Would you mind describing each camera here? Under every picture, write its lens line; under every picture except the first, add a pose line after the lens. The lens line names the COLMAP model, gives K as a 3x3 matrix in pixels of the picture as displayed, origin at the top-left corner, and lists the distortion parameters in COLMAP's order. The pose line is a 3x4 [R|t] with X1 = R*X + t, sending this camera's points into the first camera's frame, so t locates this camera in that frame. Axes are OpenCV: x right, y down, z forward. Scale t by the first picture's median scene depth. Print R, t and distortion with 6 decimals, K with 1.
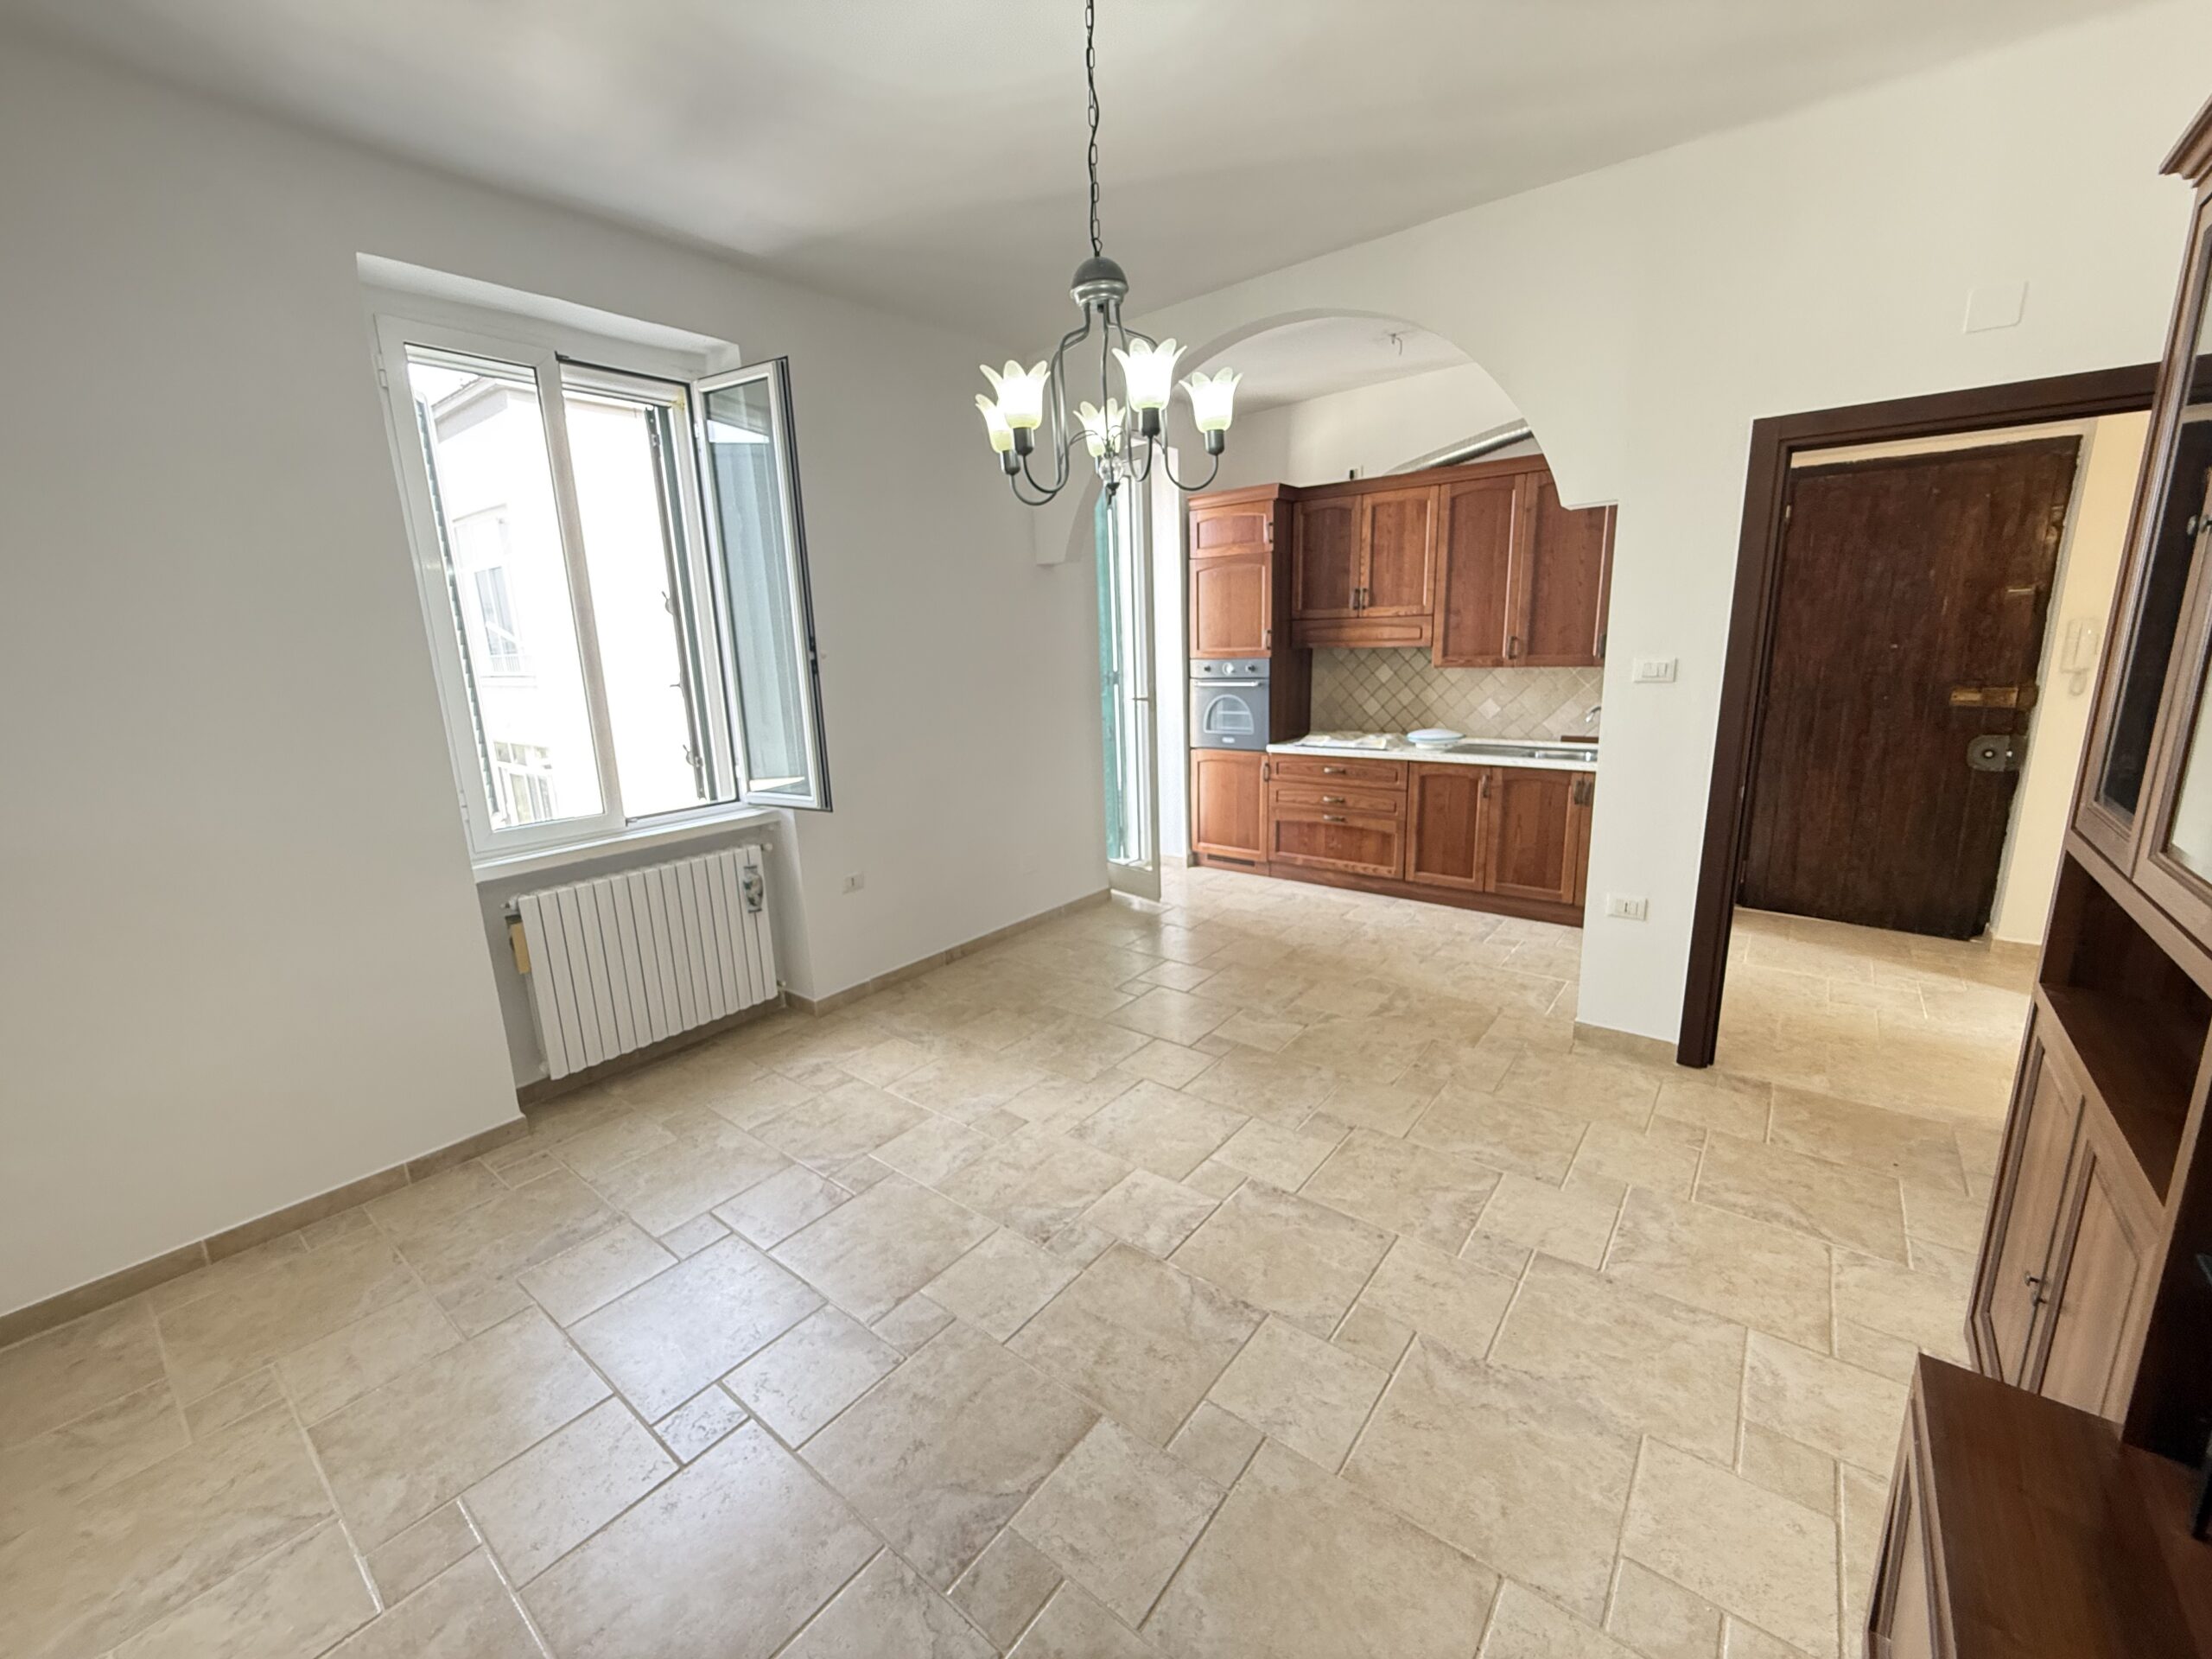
lens RADIAL K [[881.4, 0, 1097.2], [0, 881.4, 829.6], [0, 0, 1]] dist [0.001178, 0.000336]
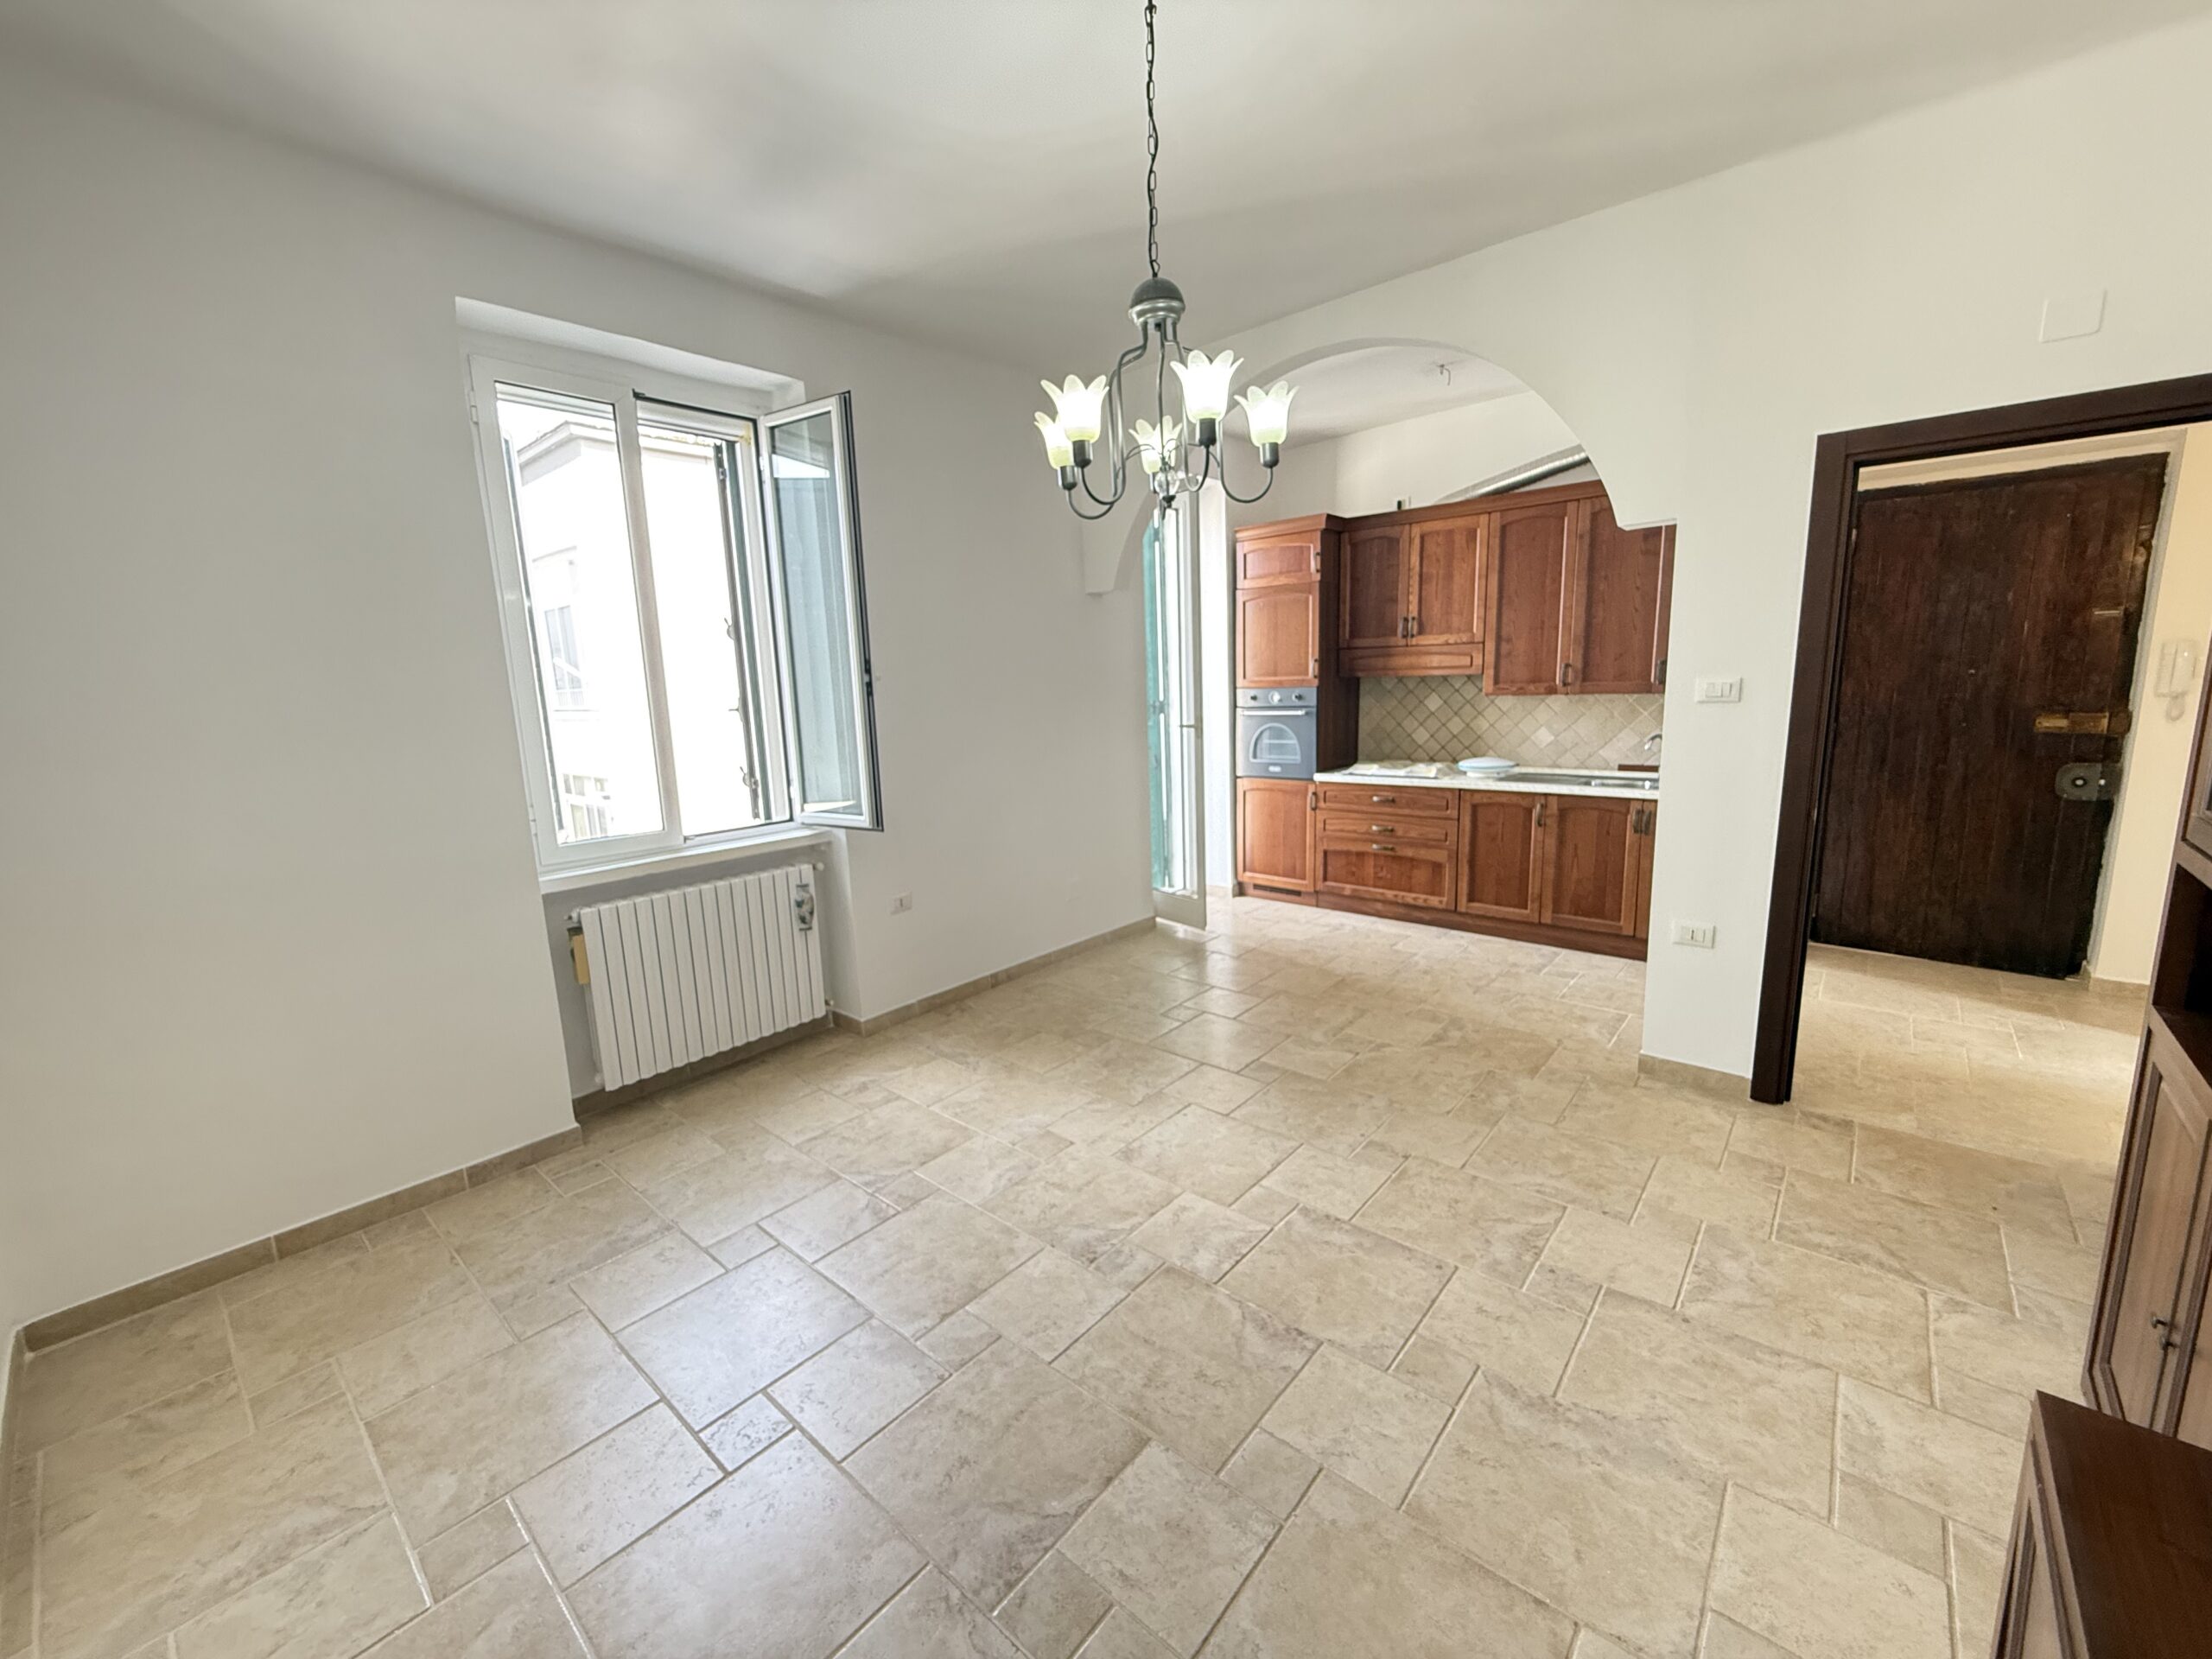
lens RADIAL K [[881.4, 0, 1097.5], [0, 881.4, 829.8], [0, 0, 1]] dist [0.001178, 0.000336]
pose [[0.998894, 0.007712, -0.046386, -0.010077], [-0.009696, 0.999041, -0.042703, 0.026129], [0.046012, 0.043105, 0.998010, -0.000469]]
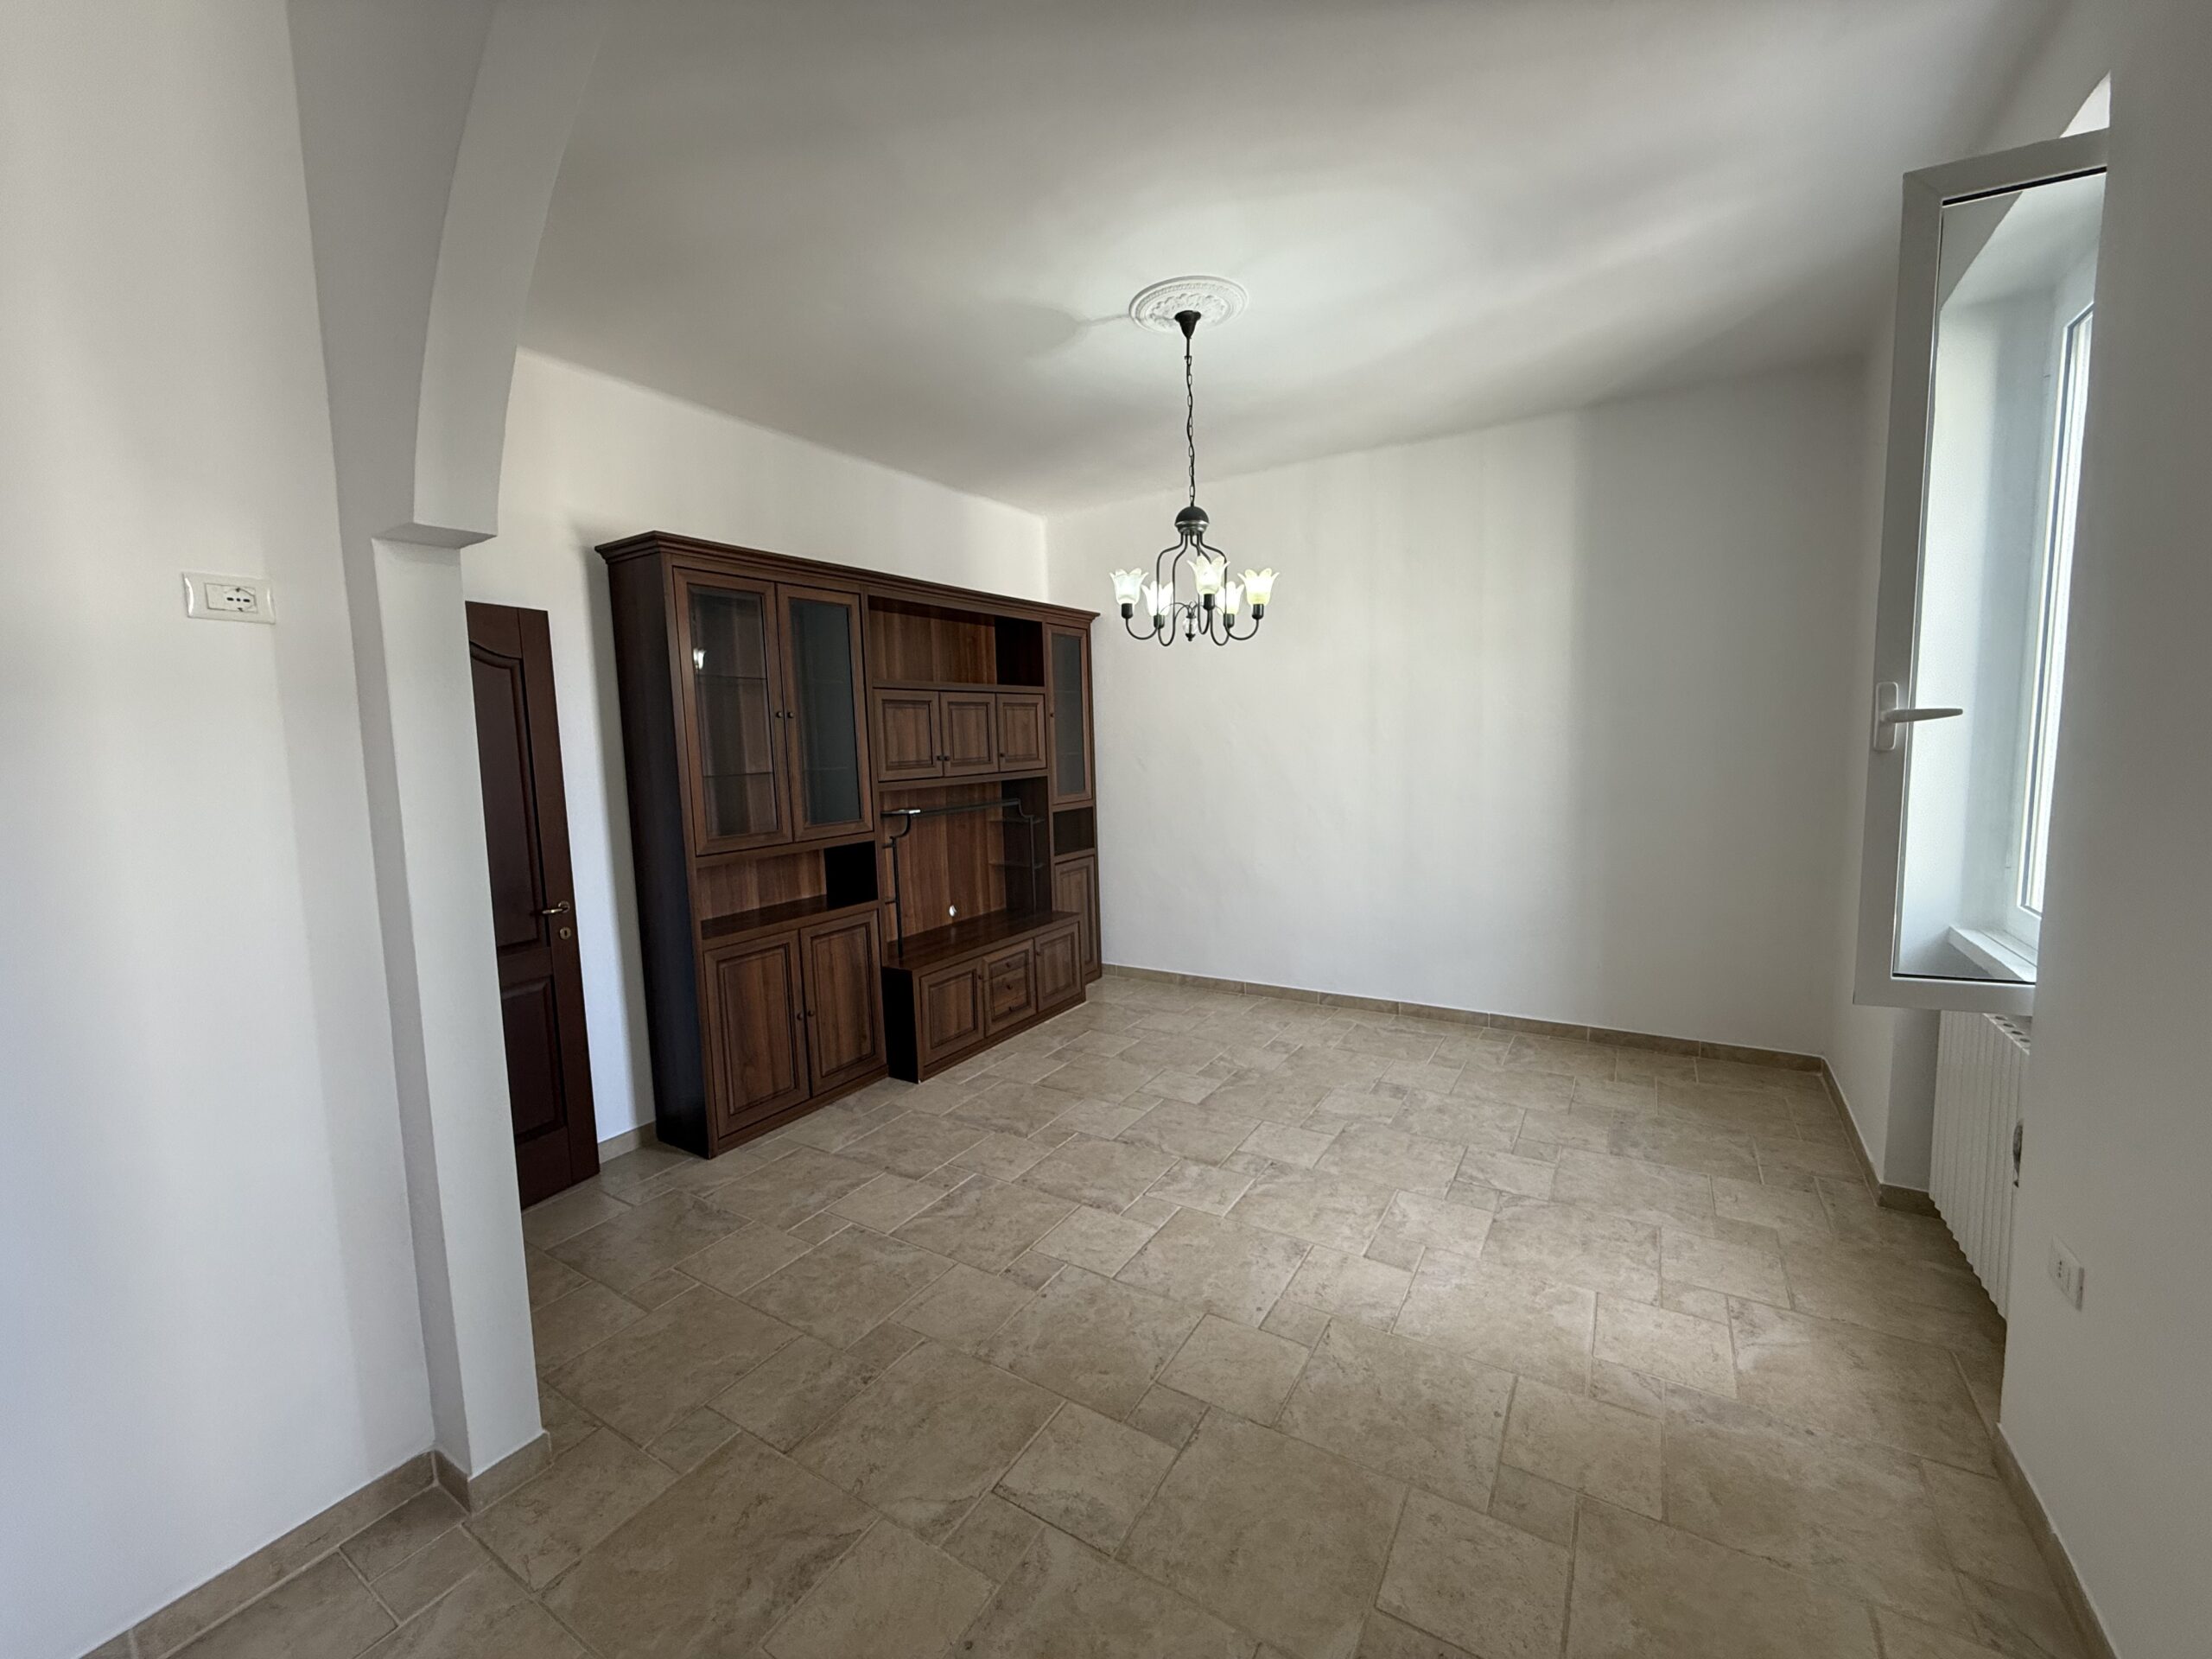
lens RADIAL K [[881.4, 0, 1109.2], [0, 881.4, 827.9], [0, 0, 1]] dist [0.001178, 0.000336]
pose [[-0.989754, 0.079782, -0.118416, 0.287264], [0.038162, 0.946970, 0.319047, -0.428718], [0.137591, 0.311259, -0.940312, 1.943967]]
